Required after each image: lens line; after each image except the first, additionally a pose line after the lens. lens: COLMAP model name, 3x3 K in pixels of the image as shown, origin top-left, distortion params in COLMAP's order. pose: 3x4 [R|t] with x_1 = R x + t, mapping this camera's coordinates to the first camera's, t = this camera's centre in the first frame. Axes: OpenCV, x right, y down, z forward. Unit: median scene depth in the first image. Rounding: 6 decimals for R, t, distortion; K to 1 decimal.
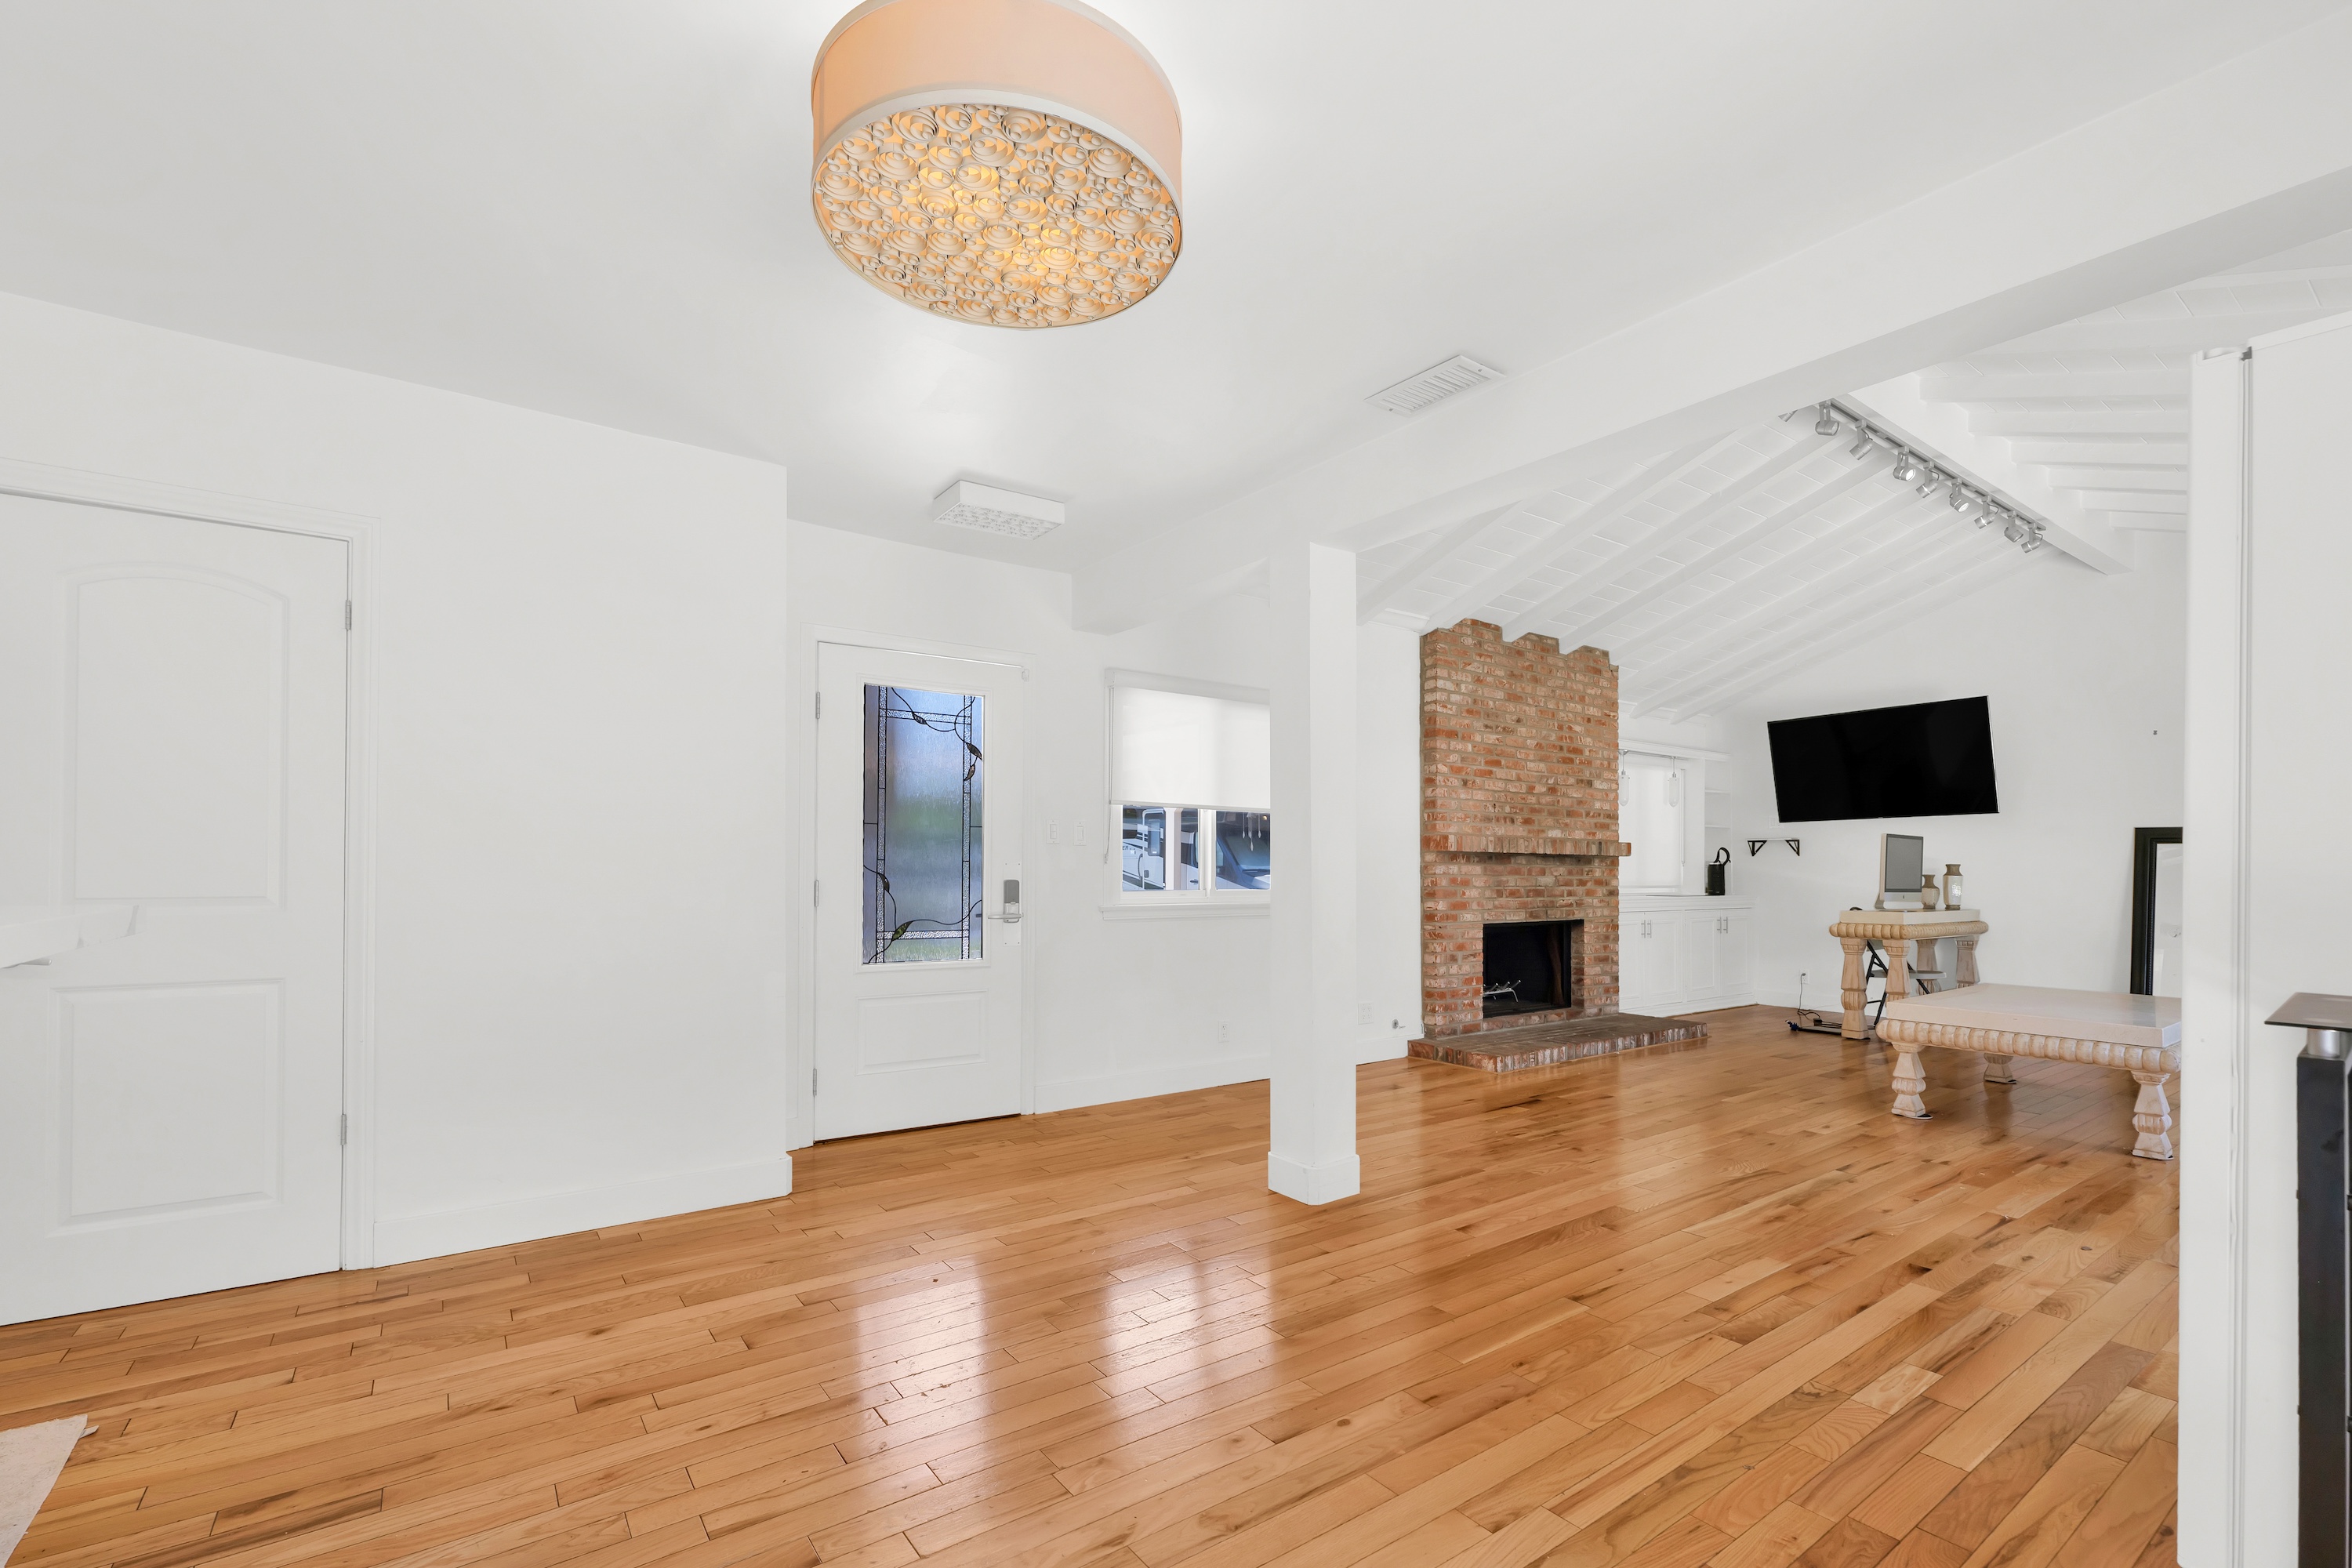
lens RADIAL K [[1031.4, 0, 1177.5], [0, 1031.4, 852.4], [0, 0, 1]] dist [-0.000338, -0.000869]
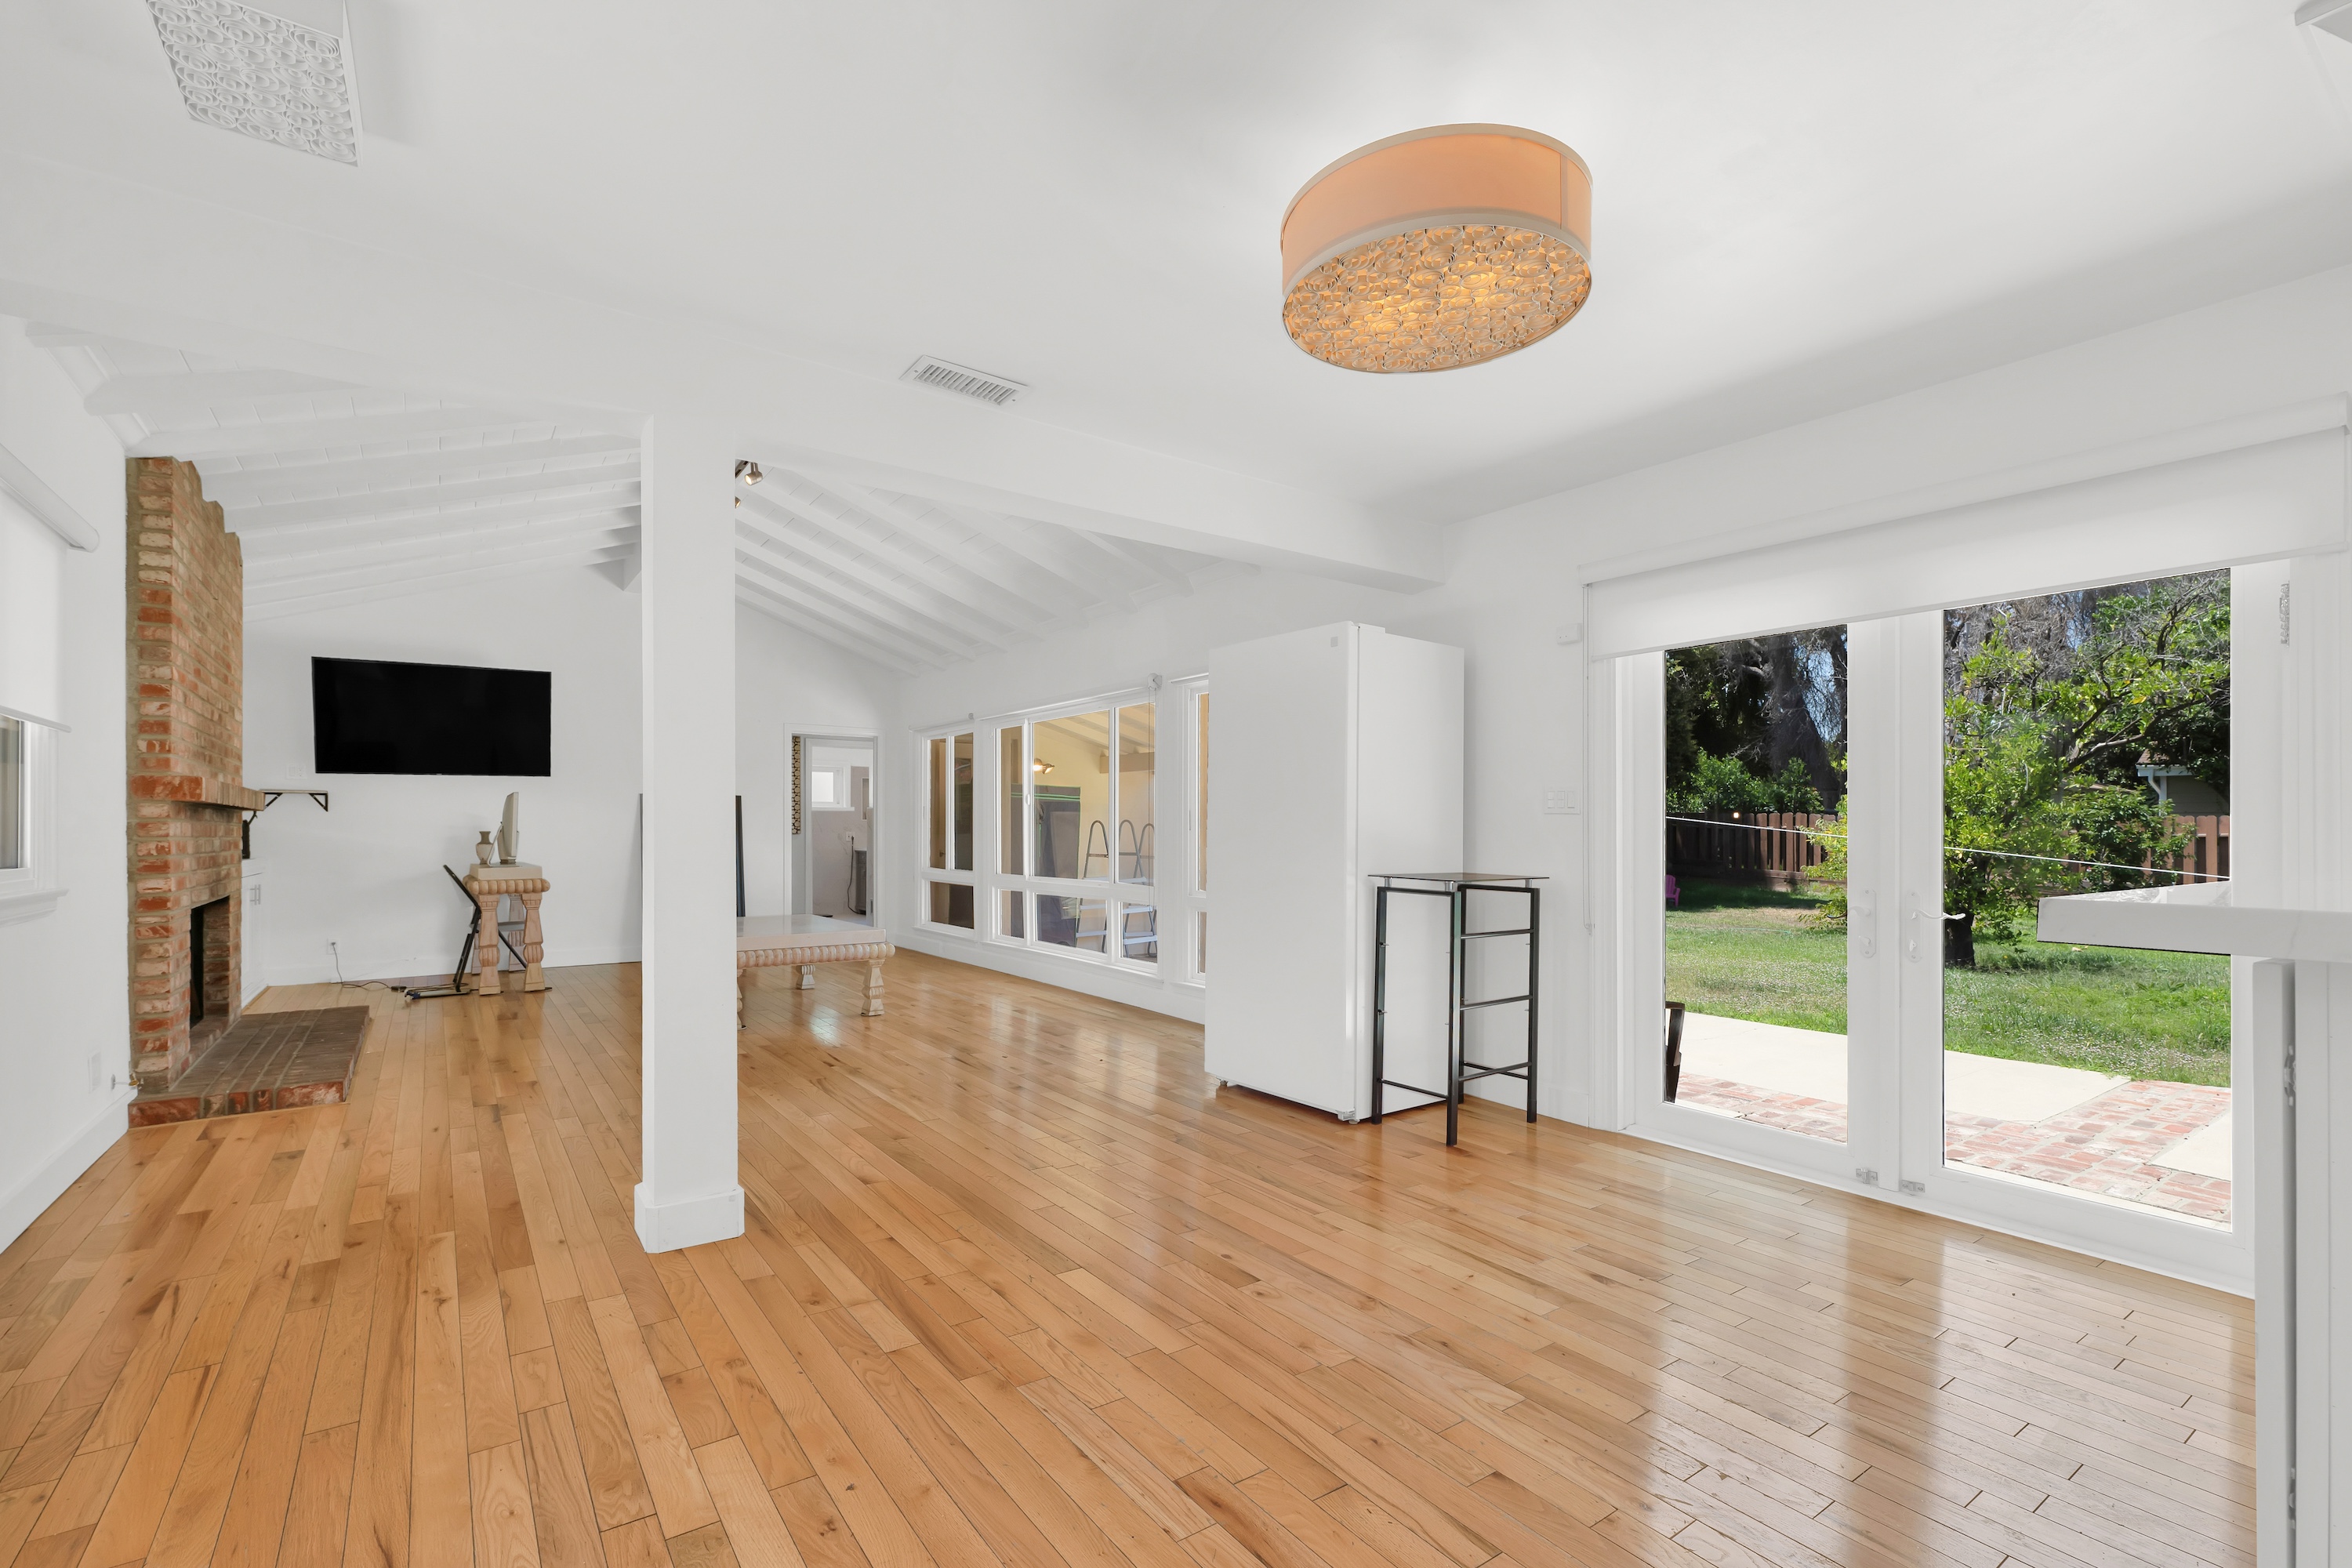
lens RADIAL K [[1041.5, 0, 1161.3], [0, 1041.5, 826.7], [0, 0, 1]] dist [-0.001627, -0.000062]
pose [[0.013838, -0.002618, 0.999901, -0.386875], [-0.017035, 0.999851, 0.002853, 0.002464], [-0.999759, -0.017073, 0.013792, 0.359769]]
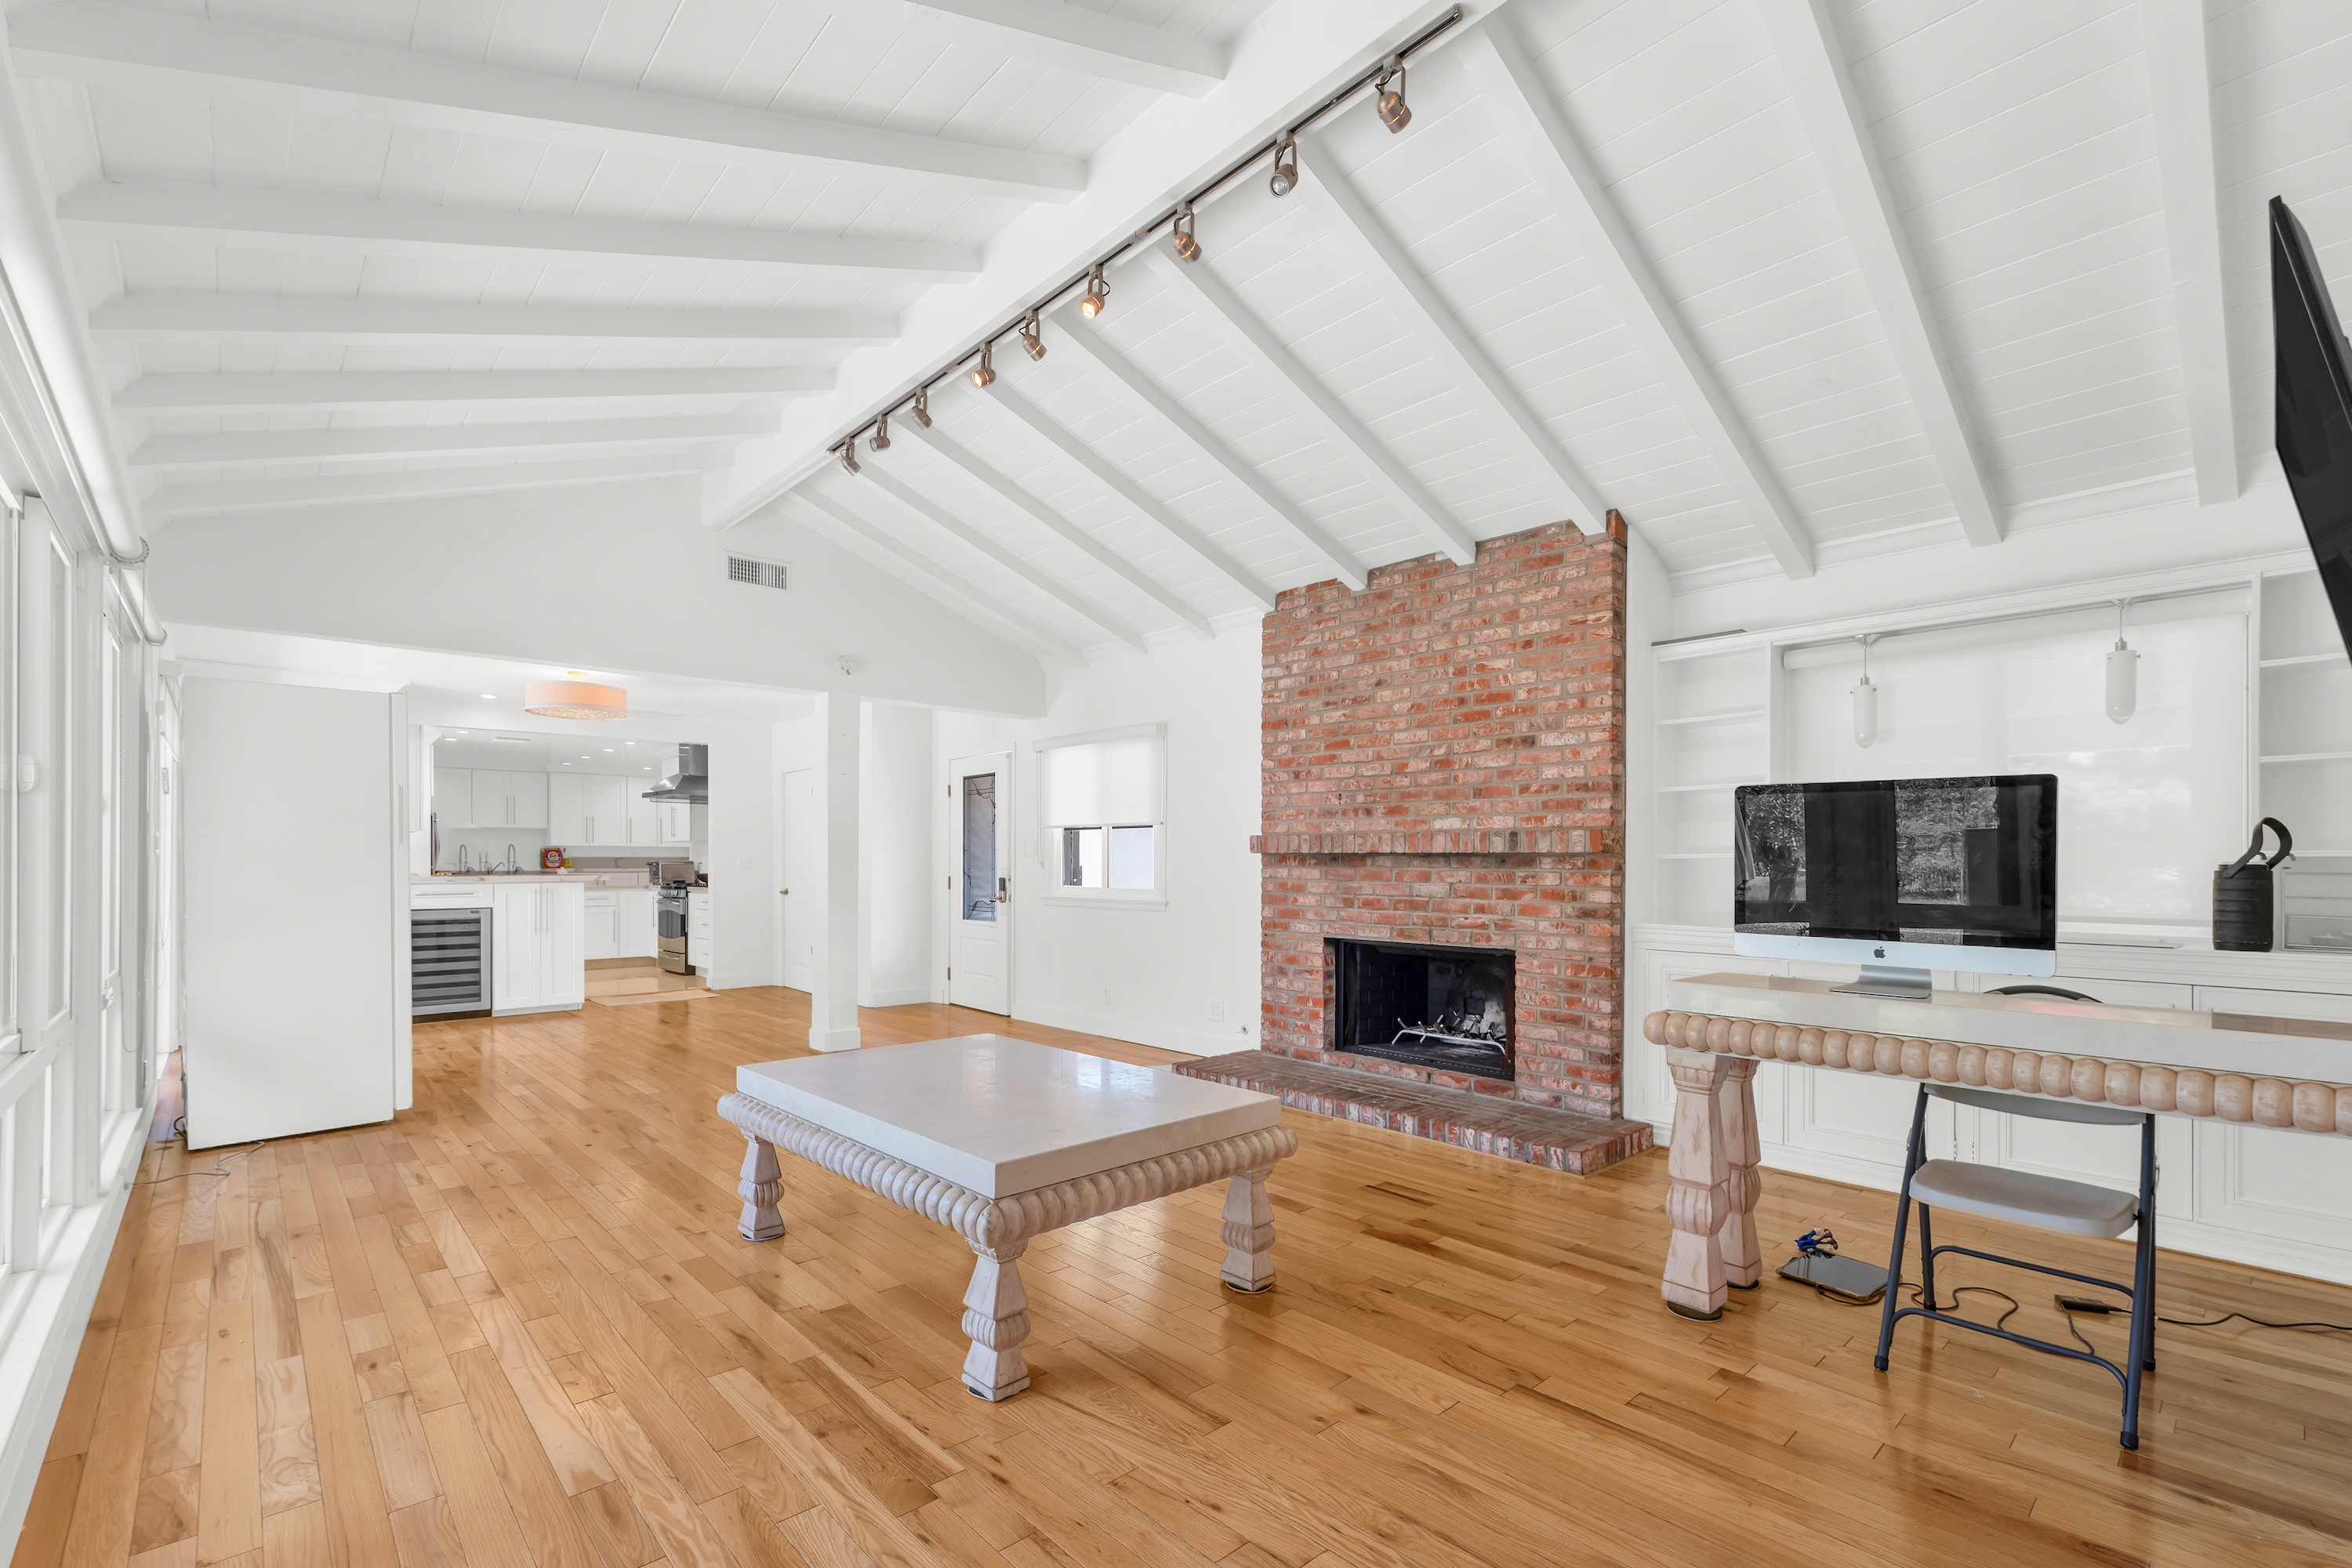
lens RADIAL K [[1017.9, 0, 1164.1], [0, 1017.9, 861.3], [0, 0, 1]] dist [0.000646, -0.000064]
pose [[0.113044, -0.009319, -0.993546, 1.138959], [0.011293, 0.999903, -0.008094, 0.012330], [0.993526, -0.010305, 0.113138, 0.791516]]
